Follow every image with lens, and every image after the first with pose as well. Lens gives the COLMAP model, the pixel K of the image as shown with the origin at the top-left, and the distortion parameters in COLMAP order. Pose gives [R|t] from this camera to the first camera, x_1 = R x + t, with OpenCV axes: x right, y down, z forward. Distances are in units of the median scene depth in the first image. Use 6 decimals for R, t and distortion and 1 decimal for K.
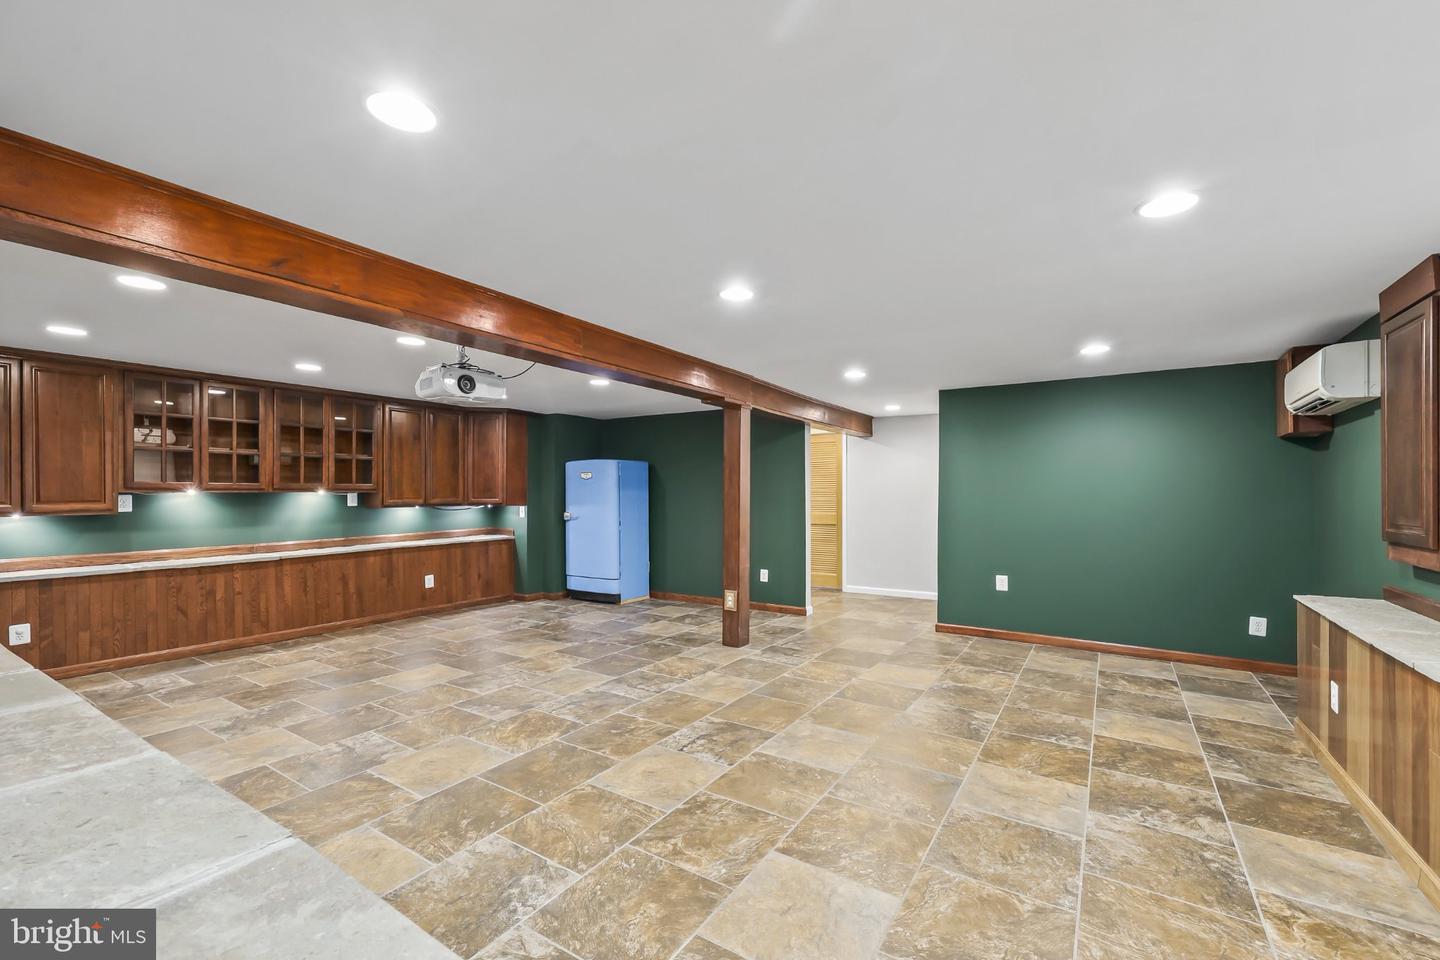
lens RADIAL K [[591.0, 0, 723.5], [0, 591.0, 487.4], [0, 0, 1]] dist [0.002154, 0.000247]
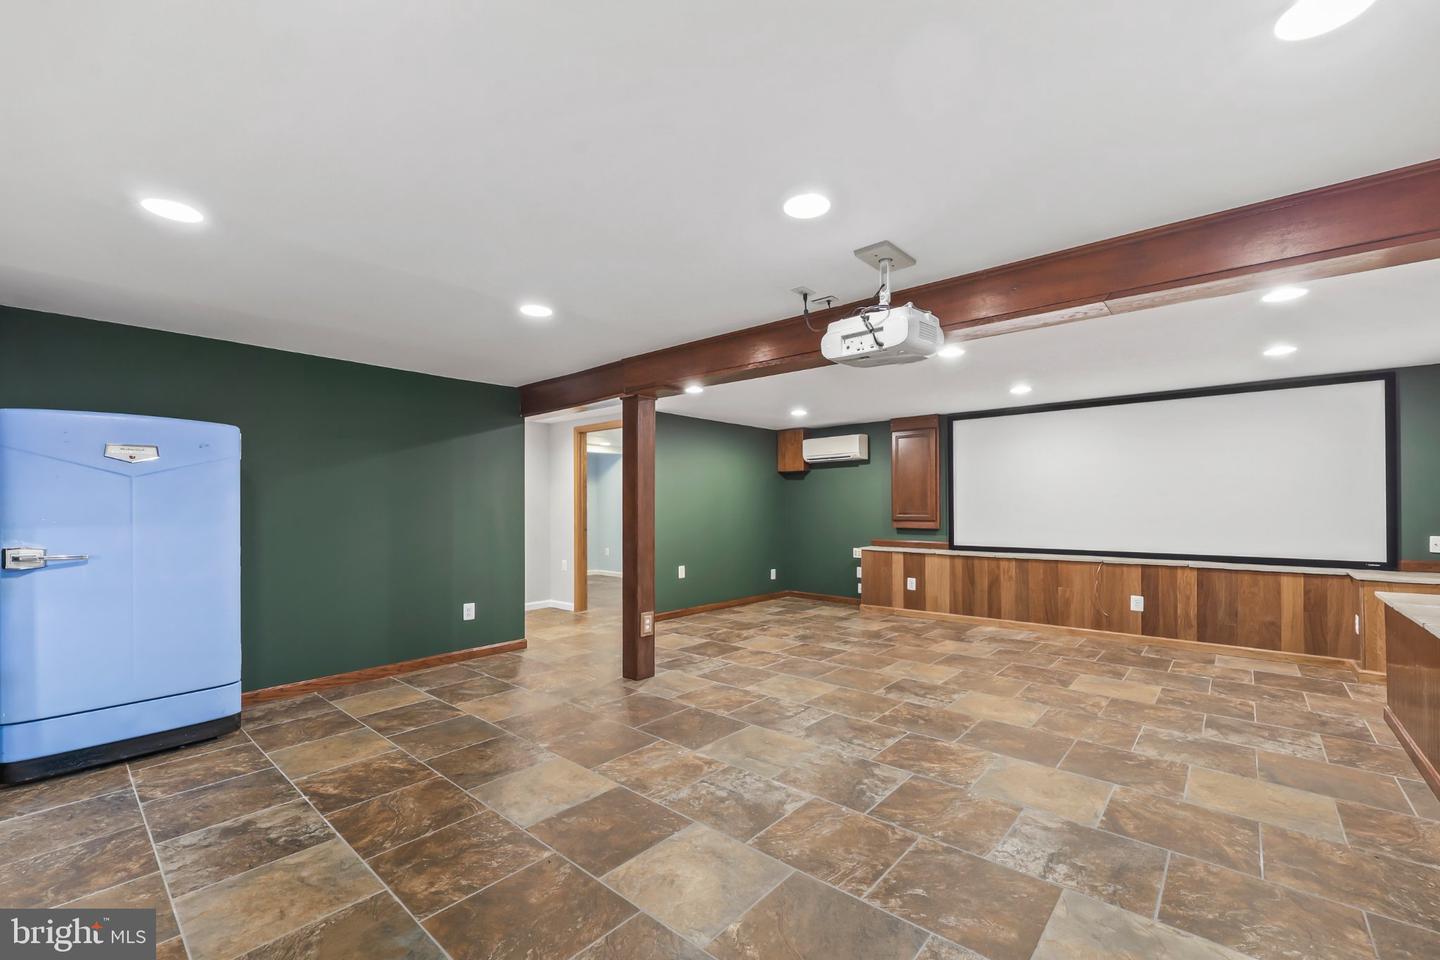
lens RADIAL K [[591.0, 0, 723.5], [0, 591.0, 487.4], [0, 0, 1]] dist [0.002154, 0.000247]
pose [[0.150399, 0.031921, 0.988110, -1.169754], [-0.006651, 0.999489, -0.031276, 0.026336], [-0.988603, -0.001868, 0.150534, 1.076174]]
